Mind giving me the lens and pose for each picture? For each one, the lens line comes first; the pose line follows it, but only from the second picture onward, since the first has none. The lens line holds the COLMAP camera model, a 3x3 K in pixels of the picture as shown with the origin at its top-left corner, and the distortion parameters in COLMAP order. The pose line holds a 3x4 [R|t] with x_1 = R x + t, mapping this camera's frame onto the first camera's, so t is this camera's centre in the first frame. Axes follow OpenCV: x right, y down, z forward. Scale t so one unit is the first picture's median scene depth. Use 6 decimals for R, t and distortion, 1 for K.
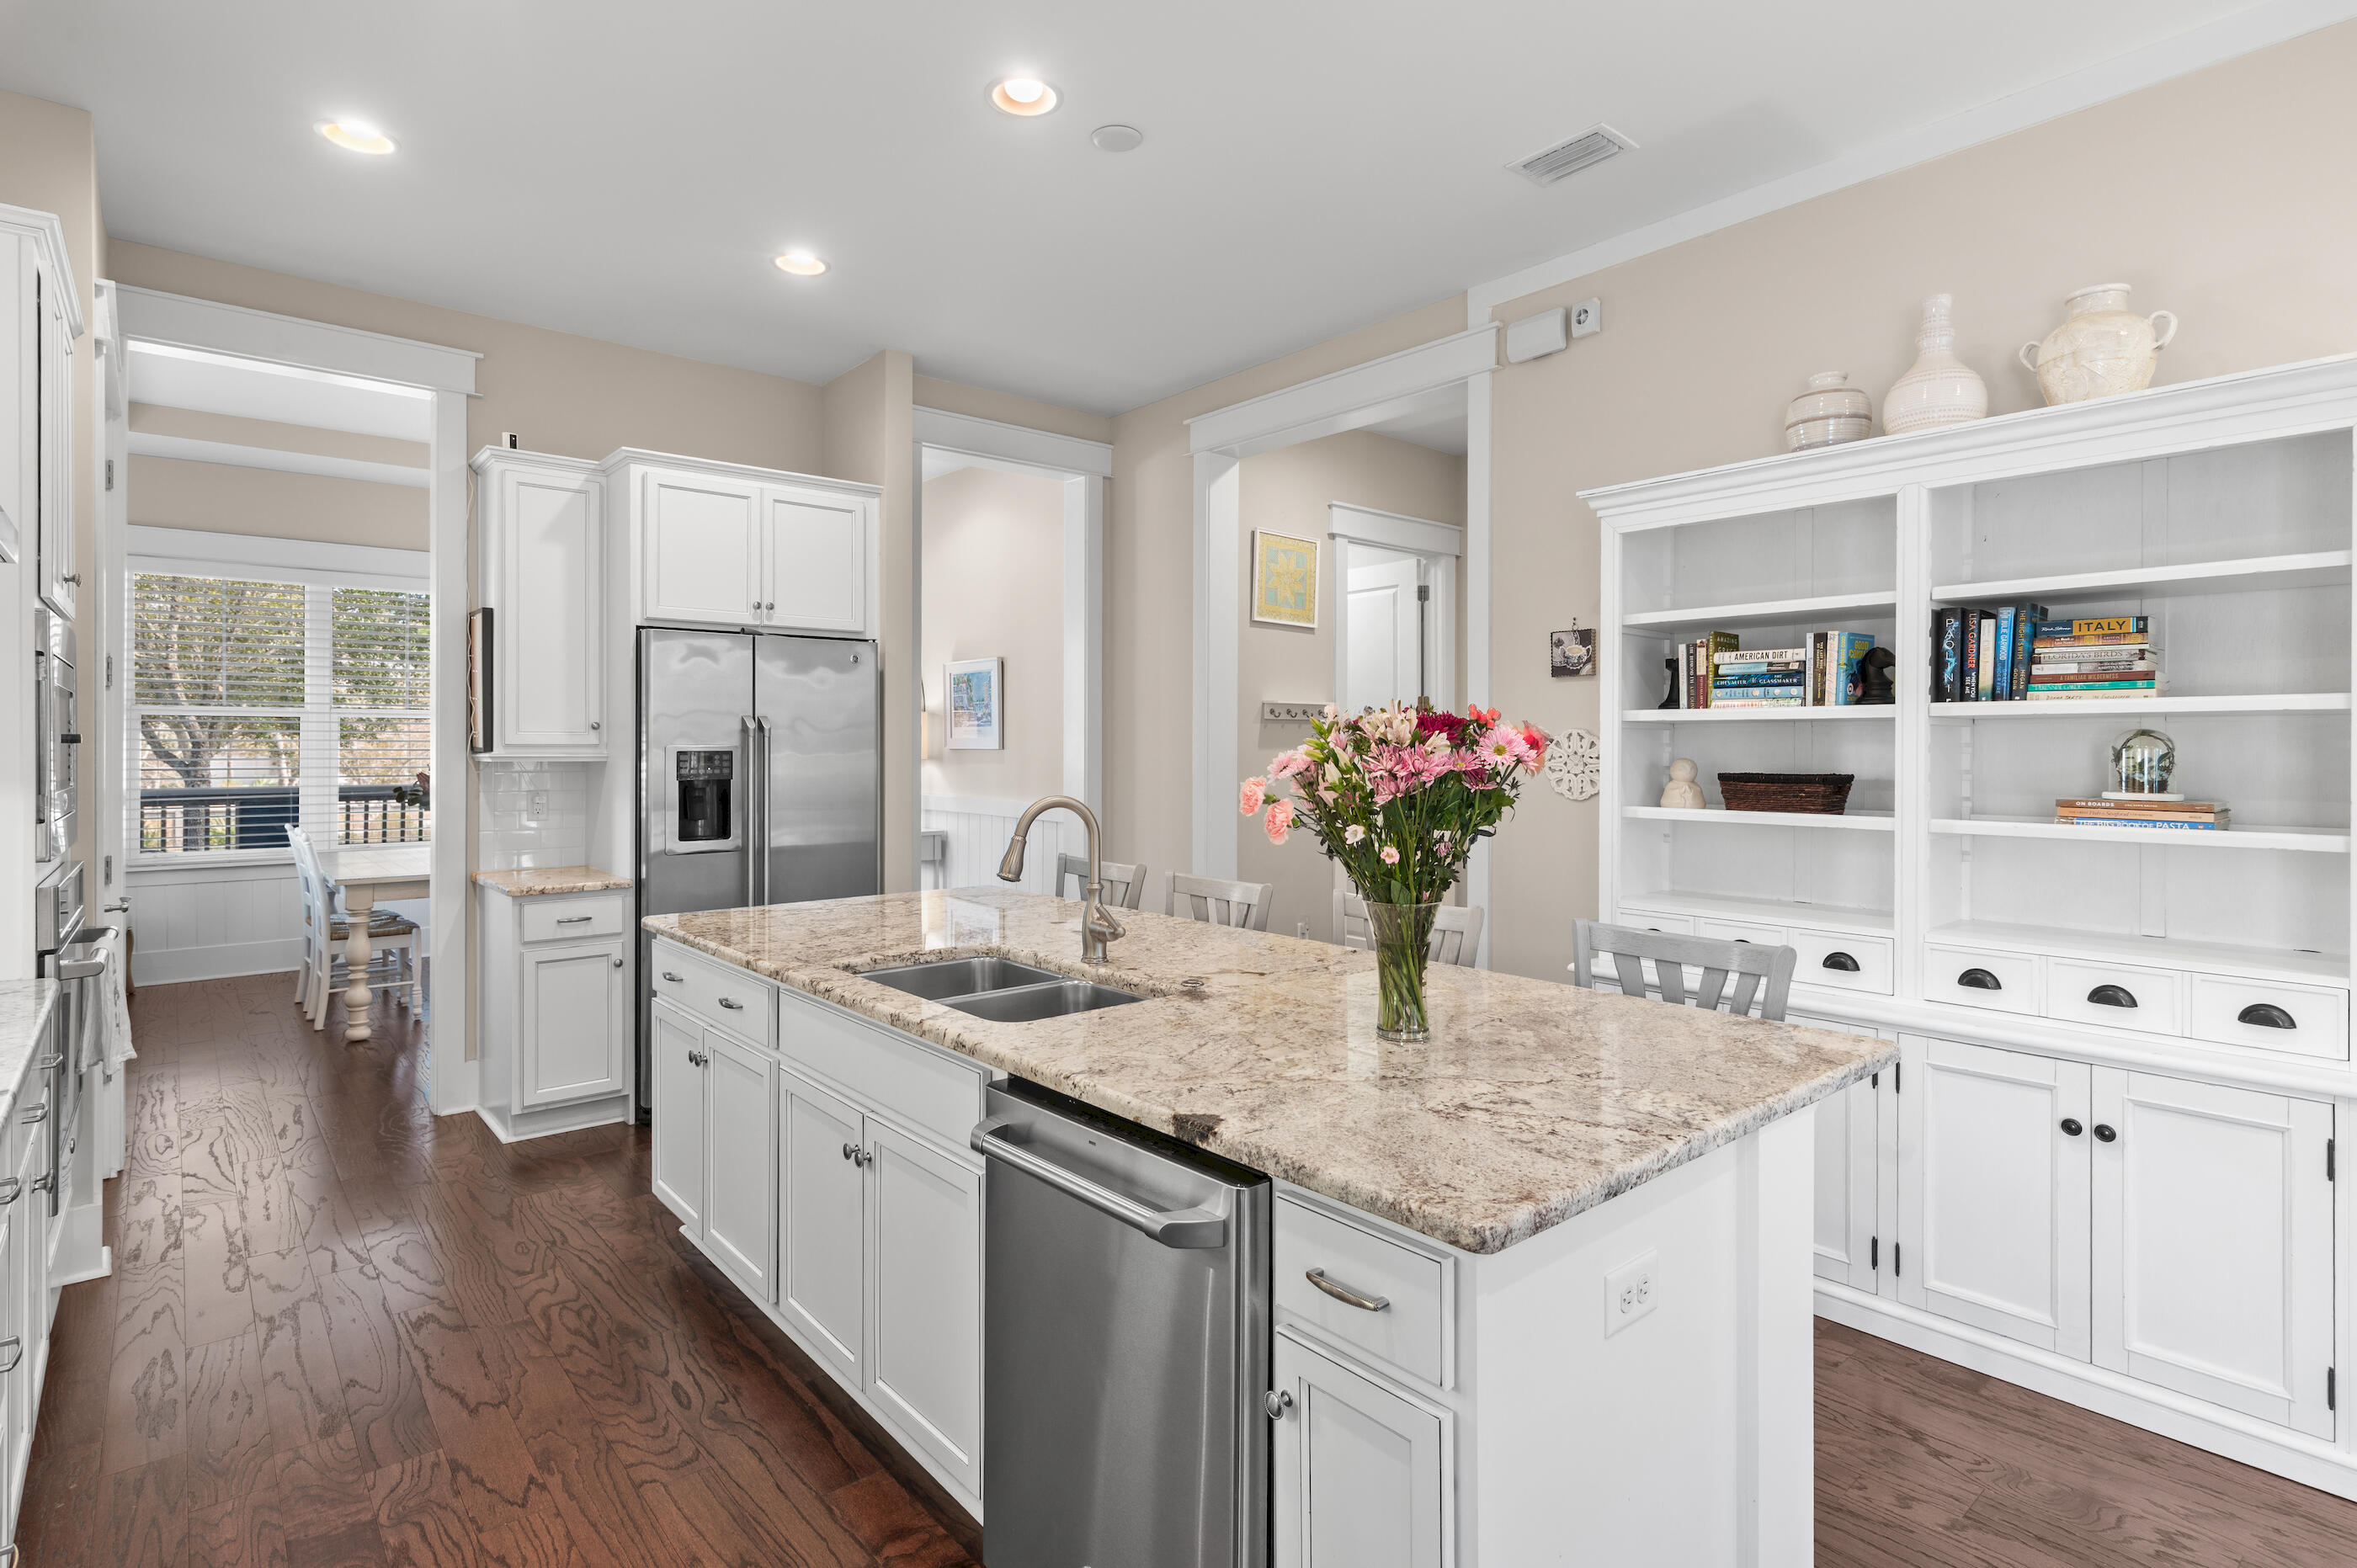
lens RADIAL K [[1177.7, 0, 1183.6], [0, 1177.7, 767.0], [0, 0, 1]] dist [-0.001038, 0.002175]
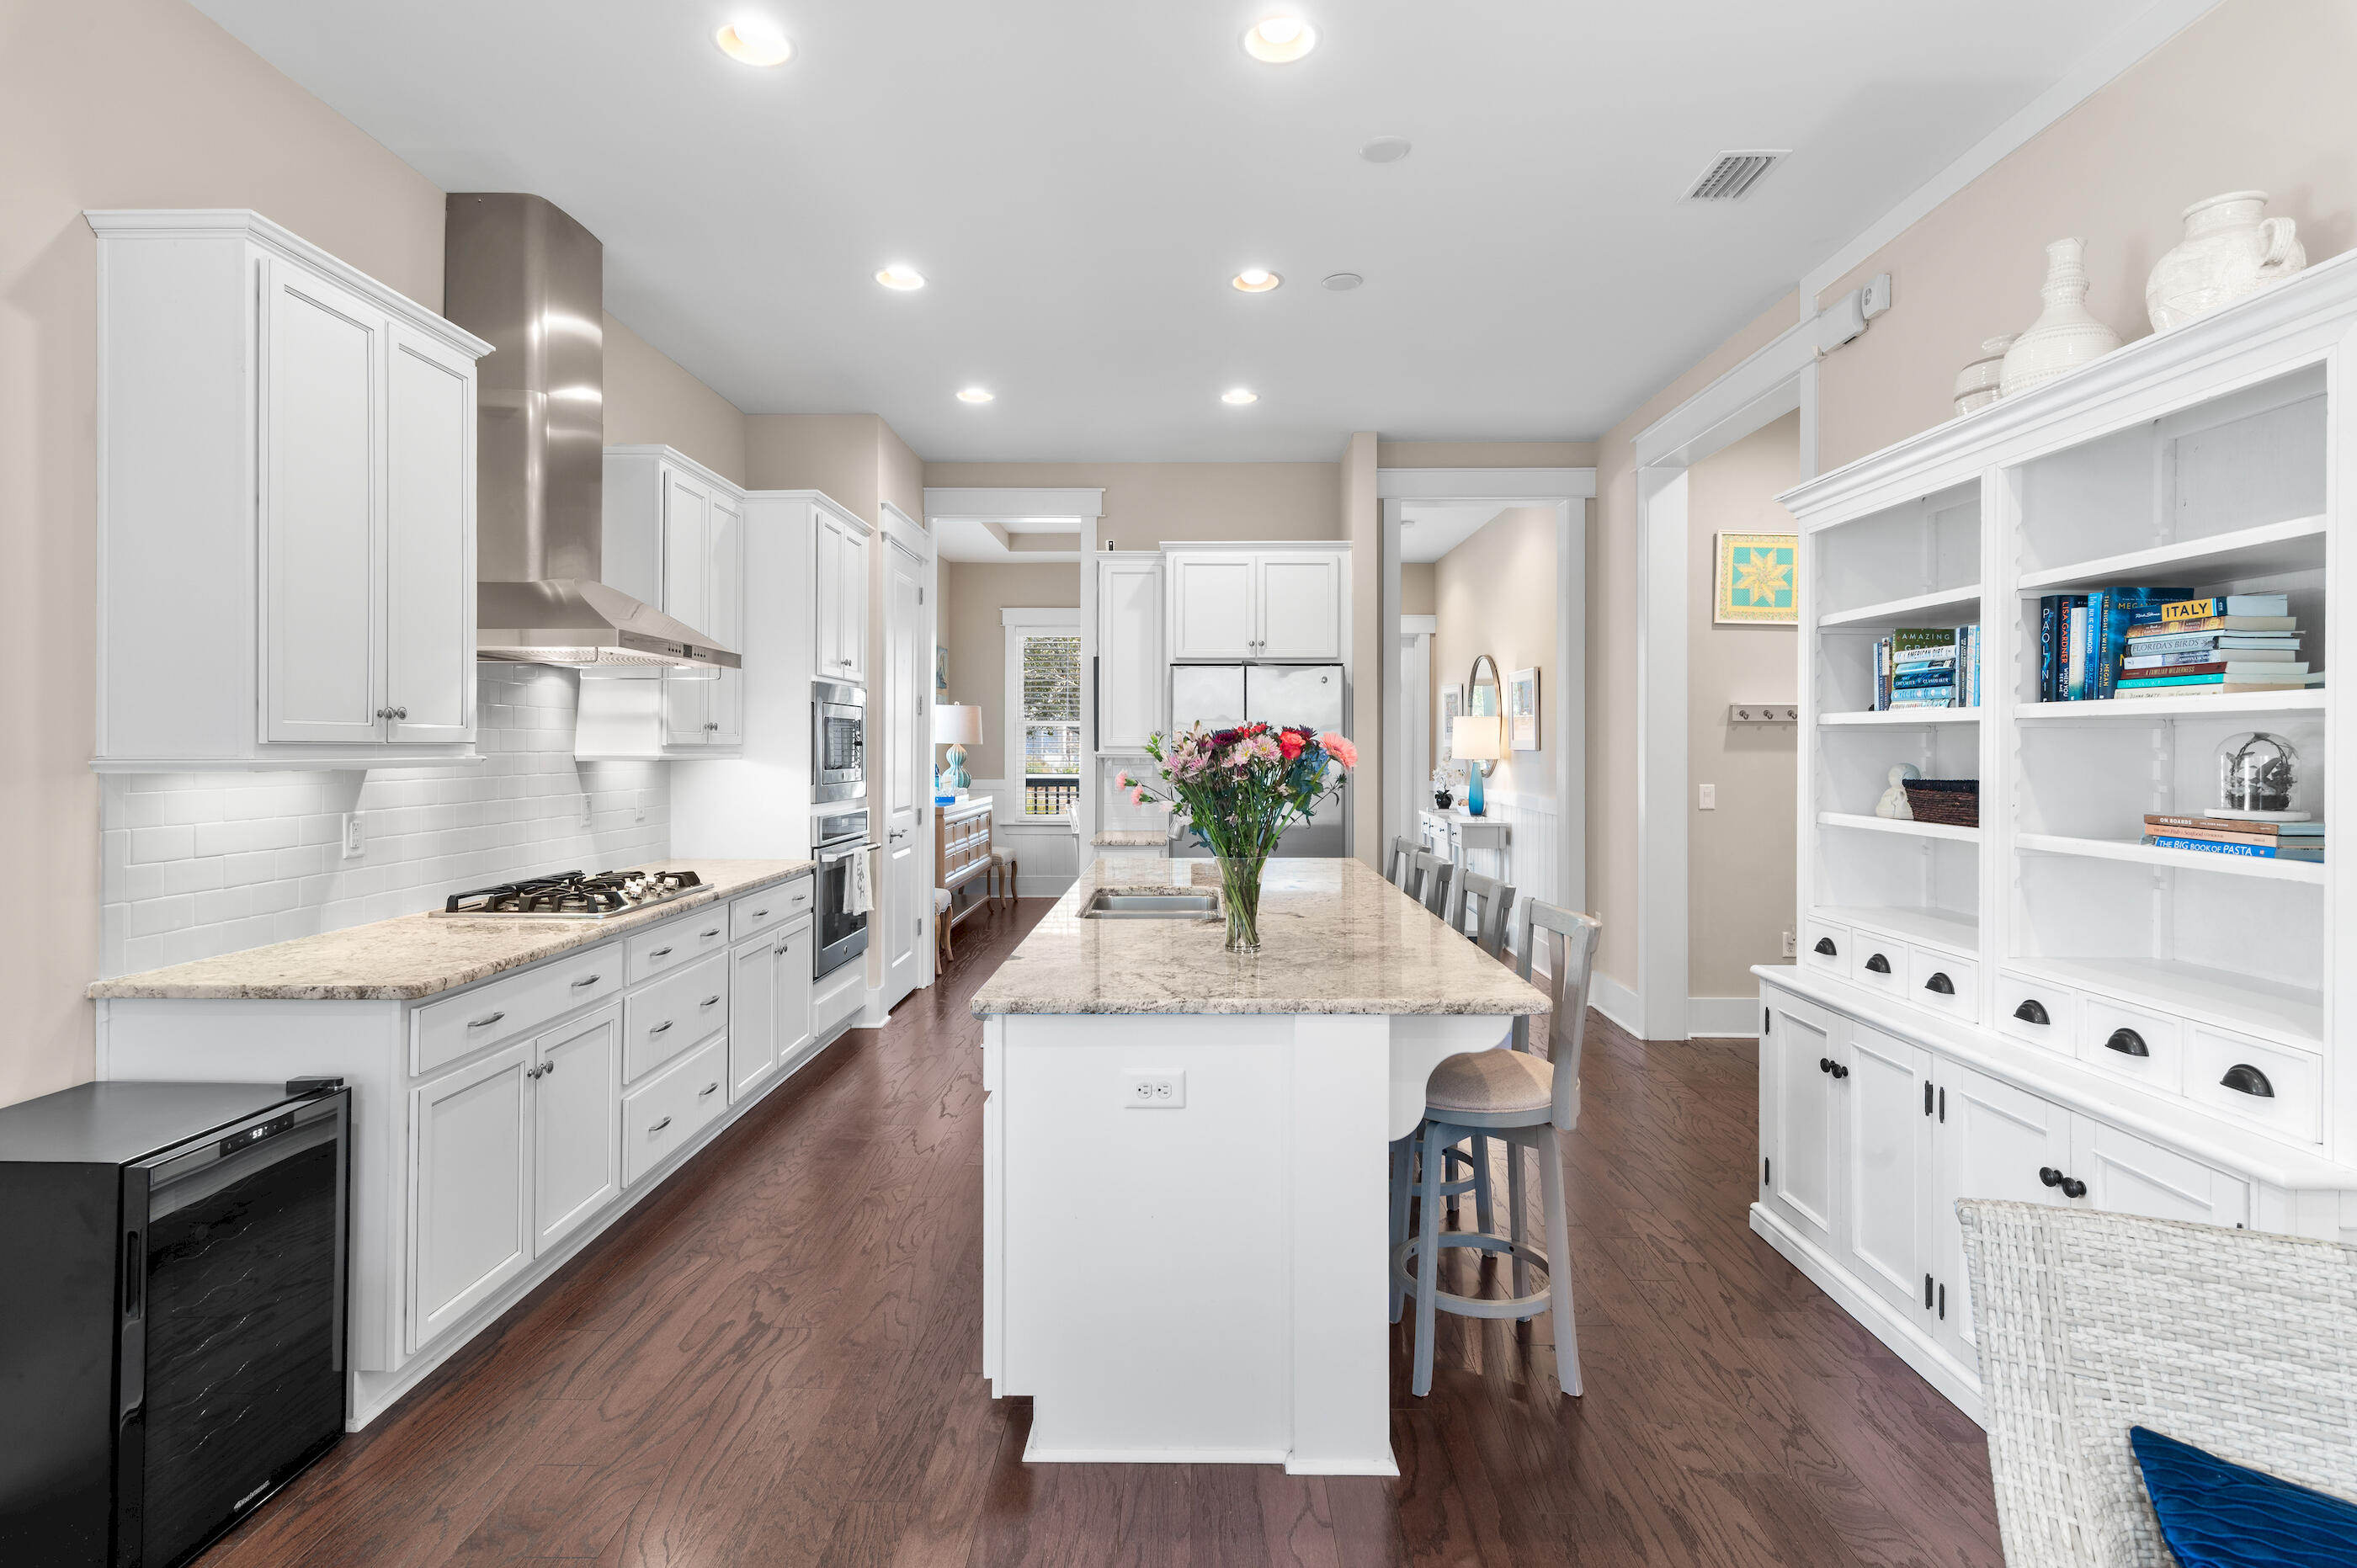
lens RADIAL K [[1177.7, 0, 1176.4], [0, 1177.7, 765.3], [0, 0, 1]] dist [-0.001038, 0.002175]
pose [[0.743933, 0.012050, -0.668146, 0.690608], [-0.013045, 0.999909, 0.003508, -0.001904], [0.668127, 0.006106, 0.744022, -0.090462]]
